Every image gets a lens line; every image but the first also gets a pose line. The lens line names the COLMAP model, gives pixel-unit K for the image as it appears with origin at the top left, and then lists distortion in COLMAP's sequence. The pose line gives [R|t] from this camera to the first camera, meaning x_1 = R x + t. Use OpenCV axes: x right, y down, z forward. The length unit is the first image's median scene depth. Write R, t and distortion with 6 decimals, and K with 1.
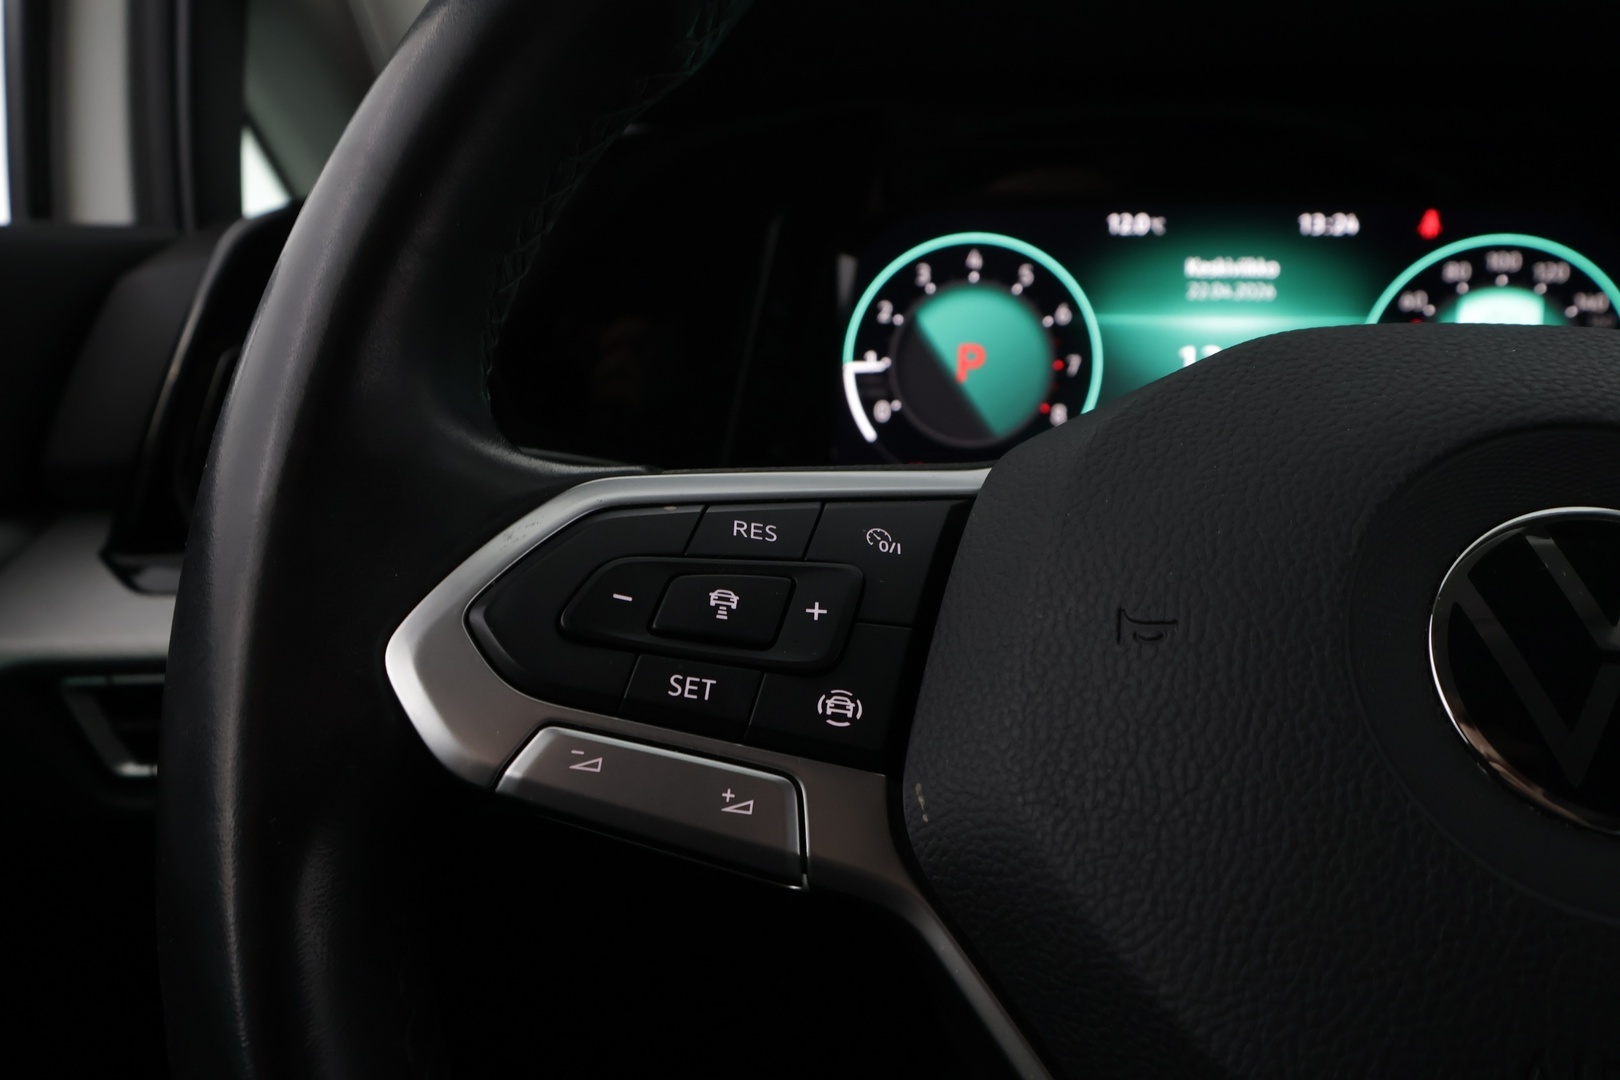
lens RADIAL K [[1267.8, 0, 817.1], [0, 1267.8, 541.8], [0, 0, 1]] dist [0.005489, -0.009173]
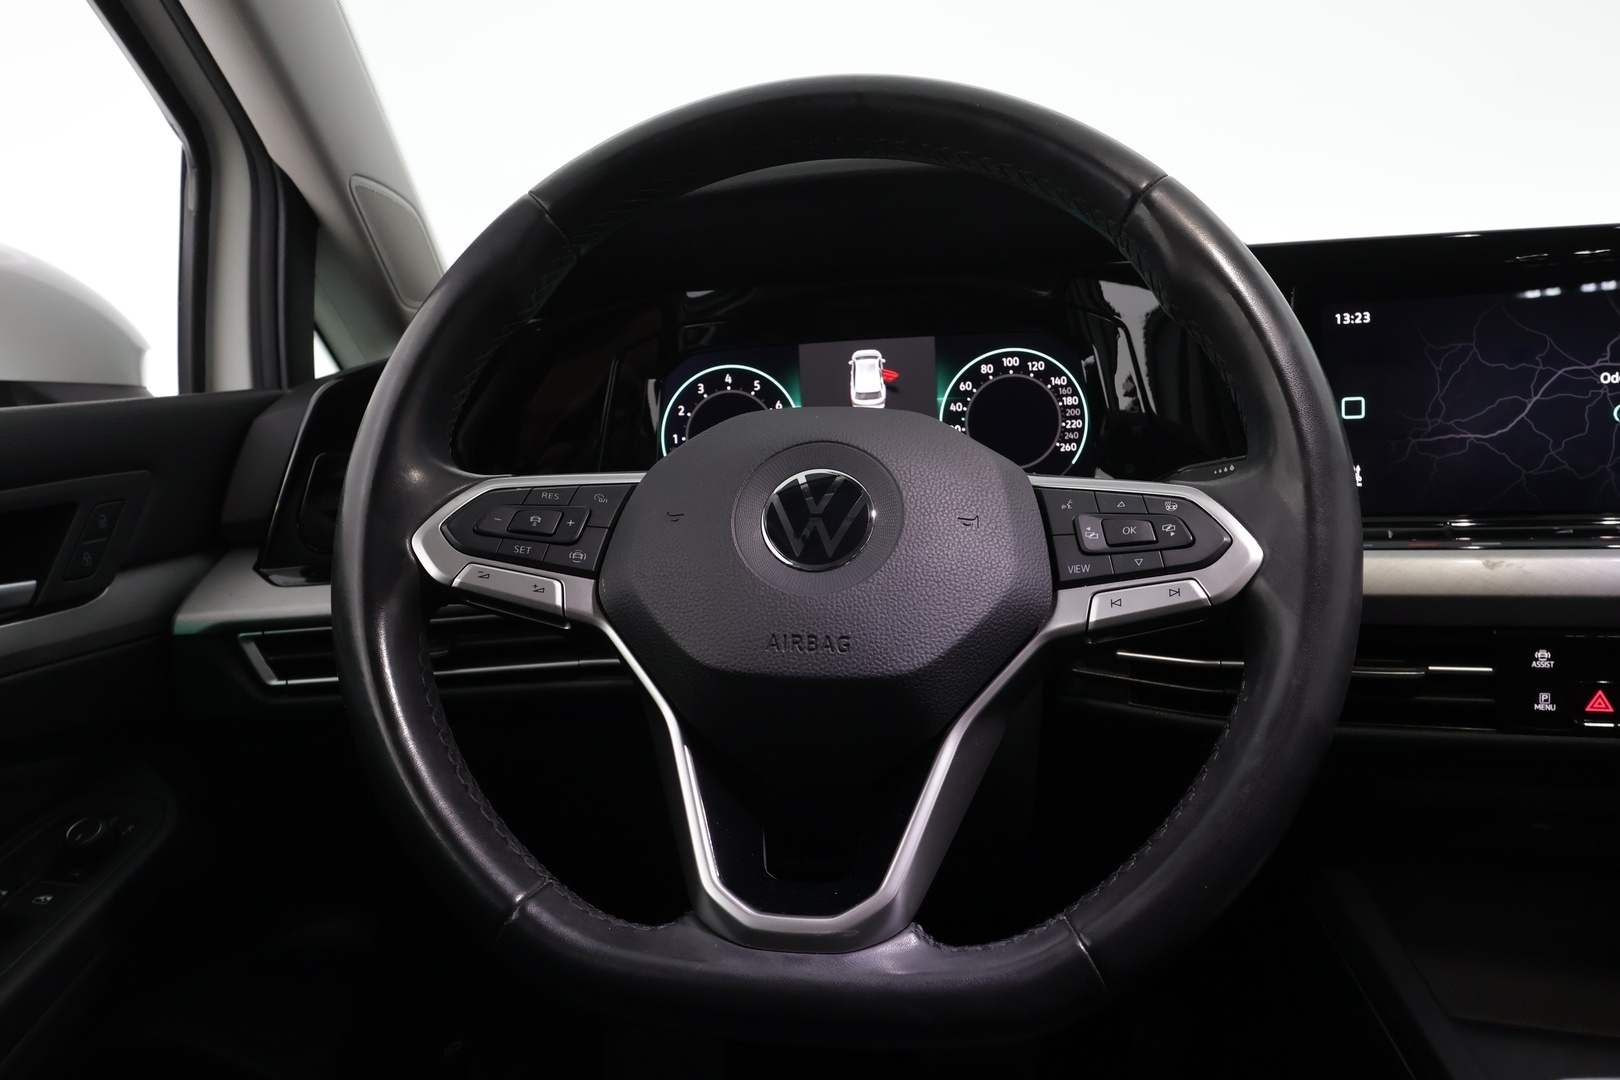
lens RADIAL K [[1267.8, 0, 817.1], [0, 1267.8, 541.8], [0, 0, 1]] dist [0.005489, -0.009173]
pose [[0.997925, -0.064264, -0.003977, 0.250537], [0.063739, 0.994737, -0.080223, 0.163992], [0.009111, 0.079803, 0.996769, -0.793071]]
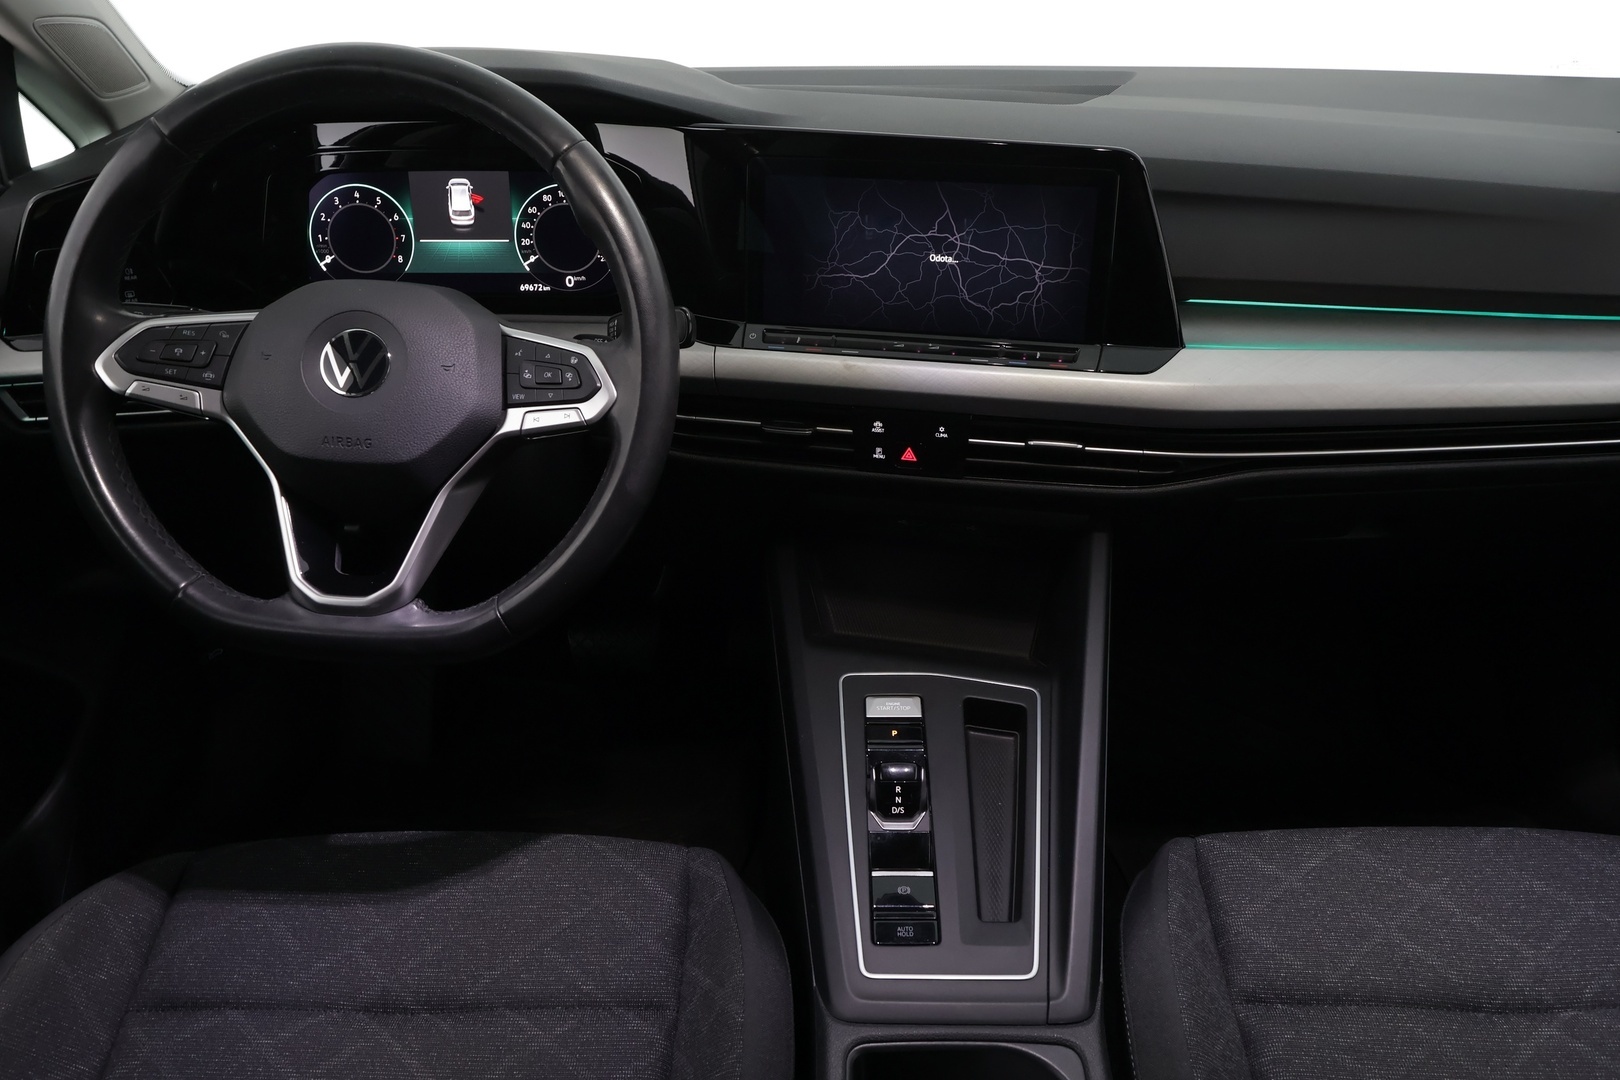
lens RADIAL K [[1267.8, 0, 817.1], [0, 1267.8, 541.8], [0, 0, 1]] dist [0.005489, -0.009173]
pose [[0.994154, -0.056591, 0.091956, 0.760375], [0.033801, 0.971954, 0.232730, -0.116534], [-0.102547, -0.228261, 0.968184, -1.626138]]
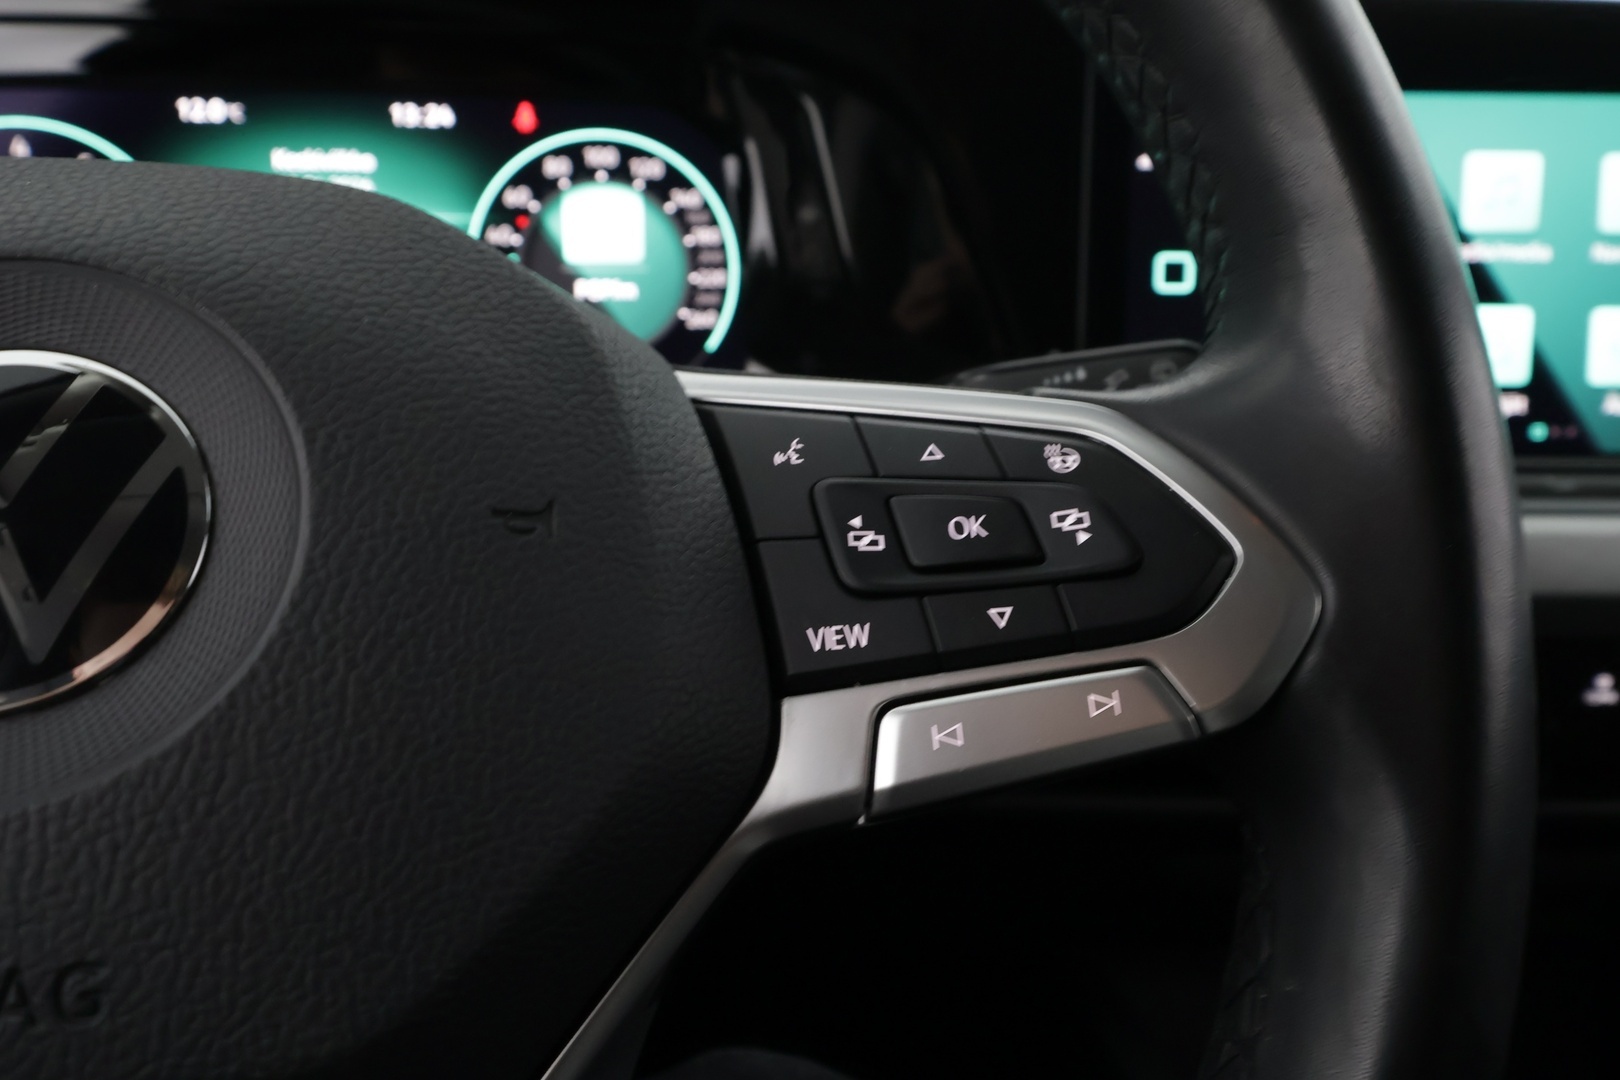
lens RADIAL K [[1267.8, 0, 817.1], [0, 1267.8, 541.8], [0, 0, 1]] dist [0.005489, -0.009173]
pose [[0.940646, -0.079299, 0.329996, 0.342632], [0.072774, 0.996832, 0.032102, 0.062212], [-0.331496, -0.006181, 0.943436, -0.005988]]
